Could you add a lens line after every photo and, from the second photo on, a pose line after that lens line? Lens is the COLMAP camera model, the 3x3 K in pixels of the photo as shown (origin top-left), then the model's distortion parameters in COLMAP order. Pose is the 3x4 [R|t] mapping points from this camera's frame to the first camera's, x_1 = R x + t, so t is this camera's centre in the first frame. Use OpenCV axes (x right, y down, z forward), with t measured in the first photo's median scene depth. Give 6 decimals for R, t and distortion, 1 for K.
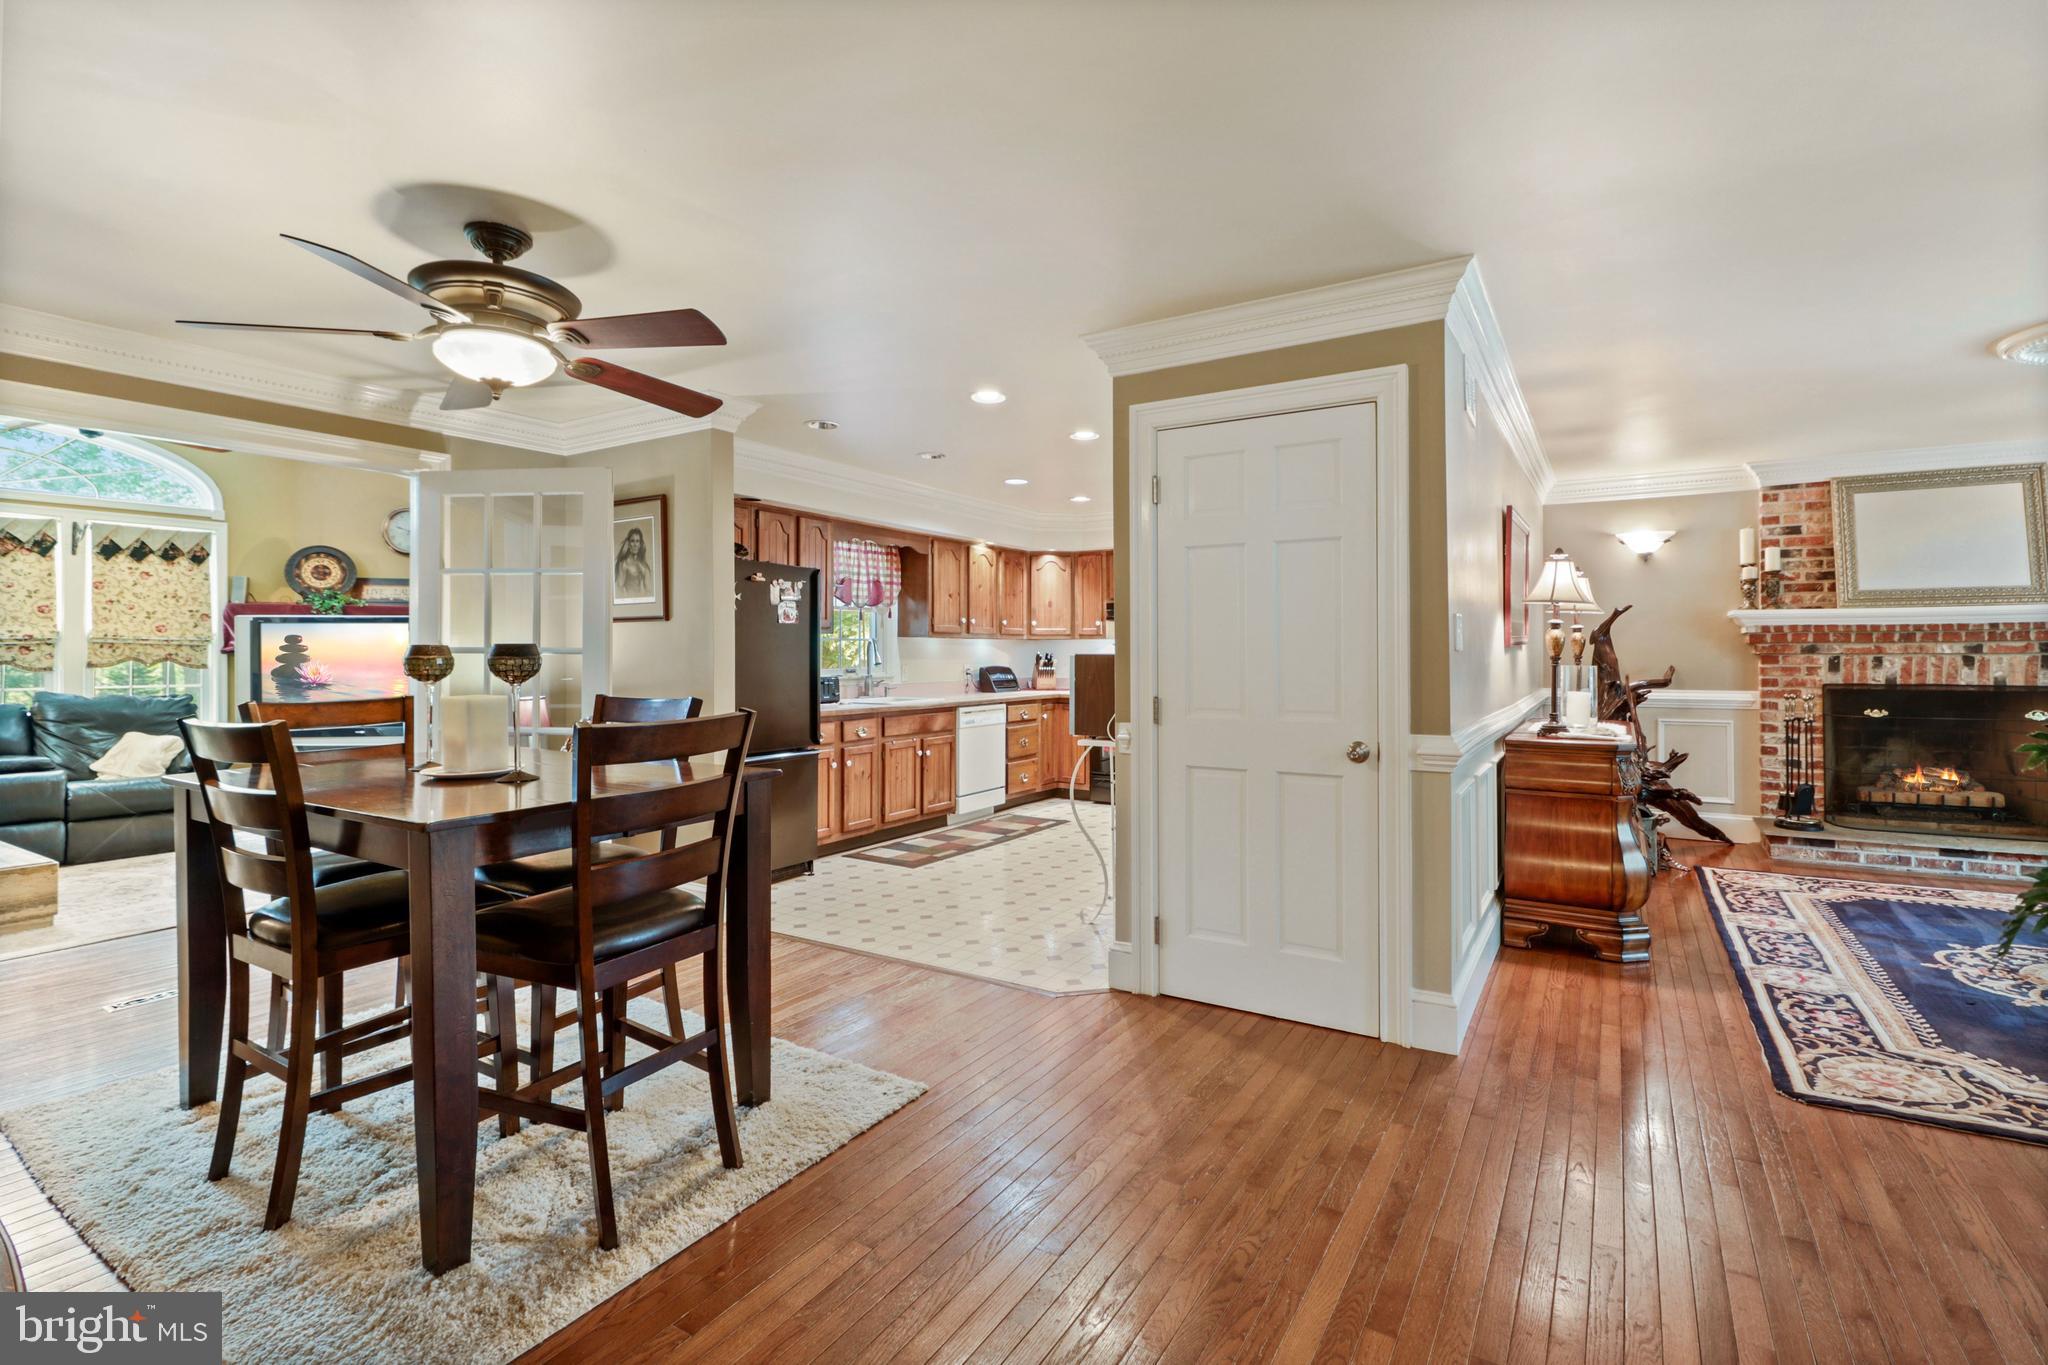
lens RADIAL K [[974.6, 0, 1040.2], [0, 974.6, 649.5], [0, 0, 1]] dist [0.002077, -0.005519]
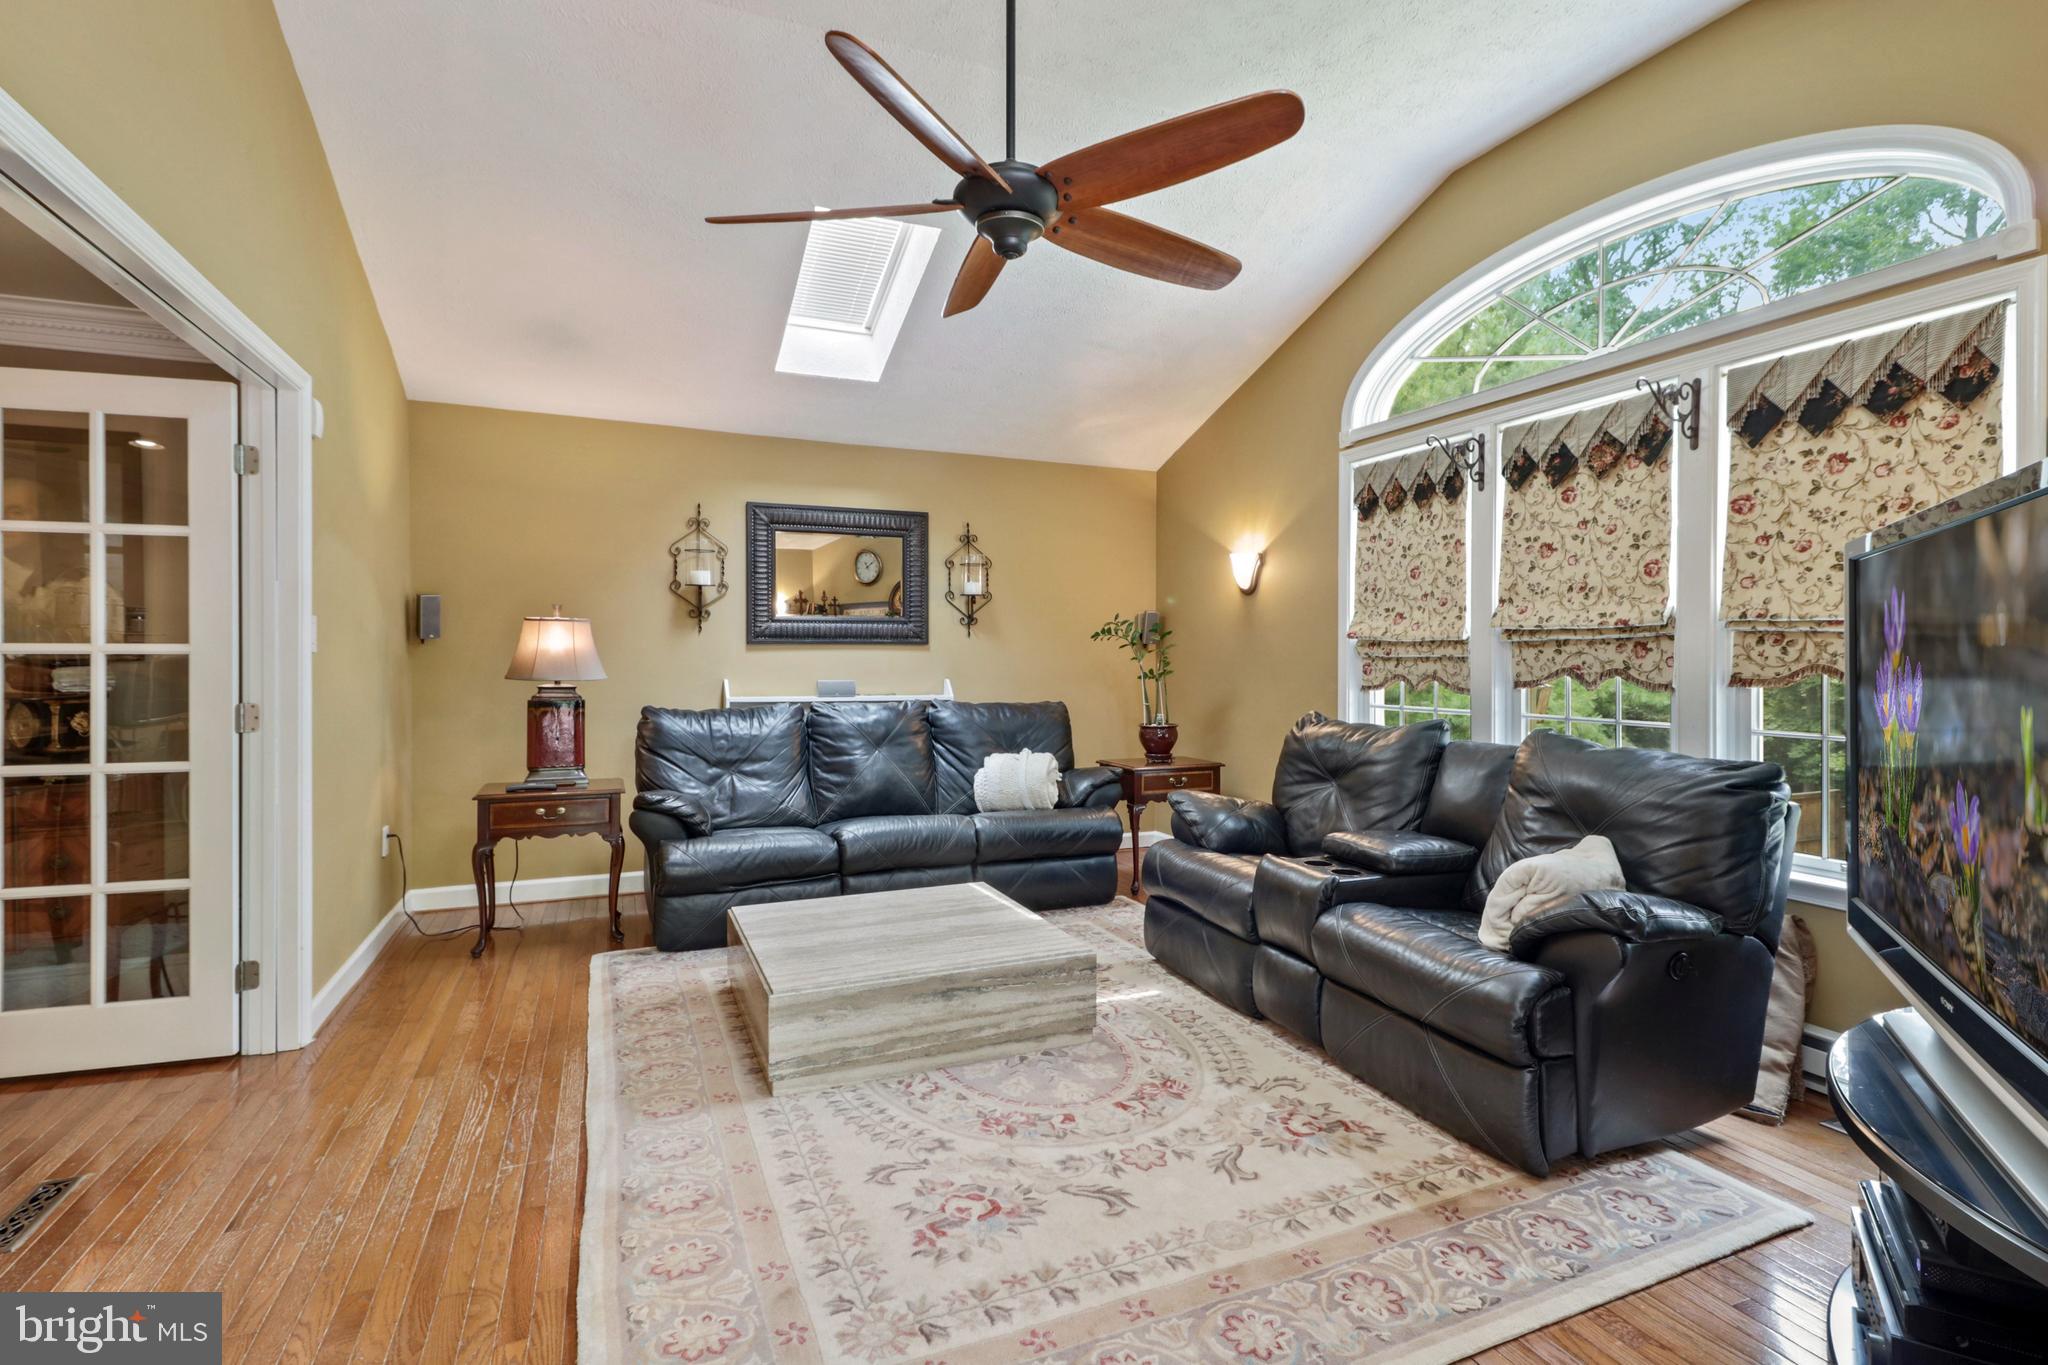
lens RADIAL K [[974.6, 0, 988.1], [0, 974.6, 655.7], [0, 0, 1]] dist [0.002077, -0.005519]
pose [[-0.605468, 0.010633, -0.795799, -0.391216], [0.014868, 0.999887, 0.002048, -0.002132], [0.795731, -0.010592, -0.605558, 0.983163]]
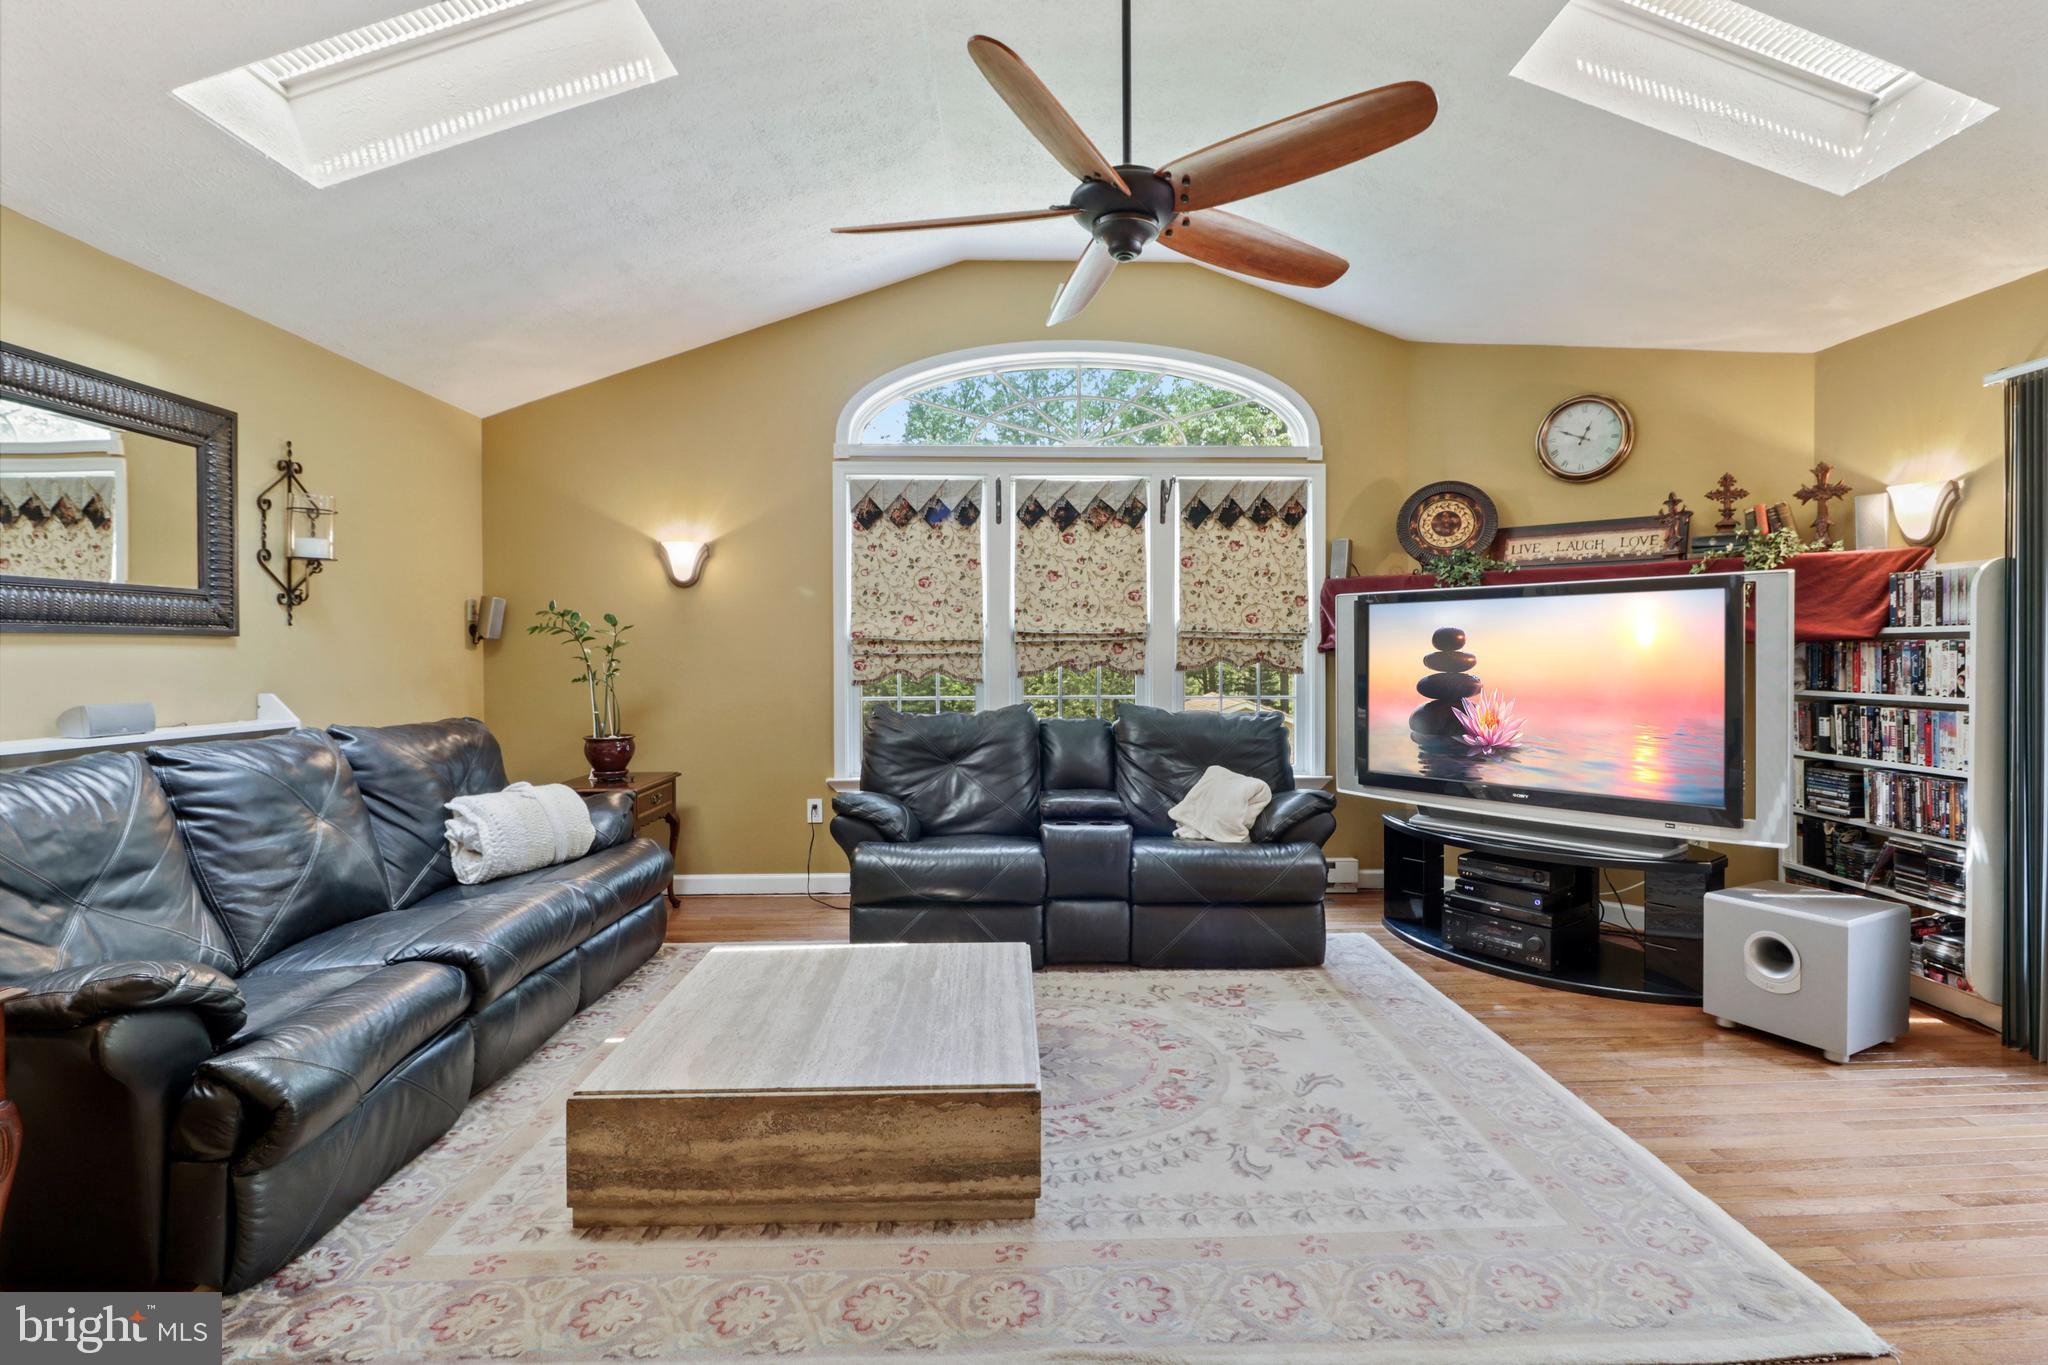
lens RADIAL K [[974.6, 0, 1028.8], [0, 974.6, 651.8], [0, 0, 1]] dist [0.002077, -0.005519]
pose [[0.542448, 0.010868, -0.840019, -0.393909], [0.005200, 0.999854, 0.016294, -0.009164], [0.840074, -0.013206, 0.542312, 0.479041]]
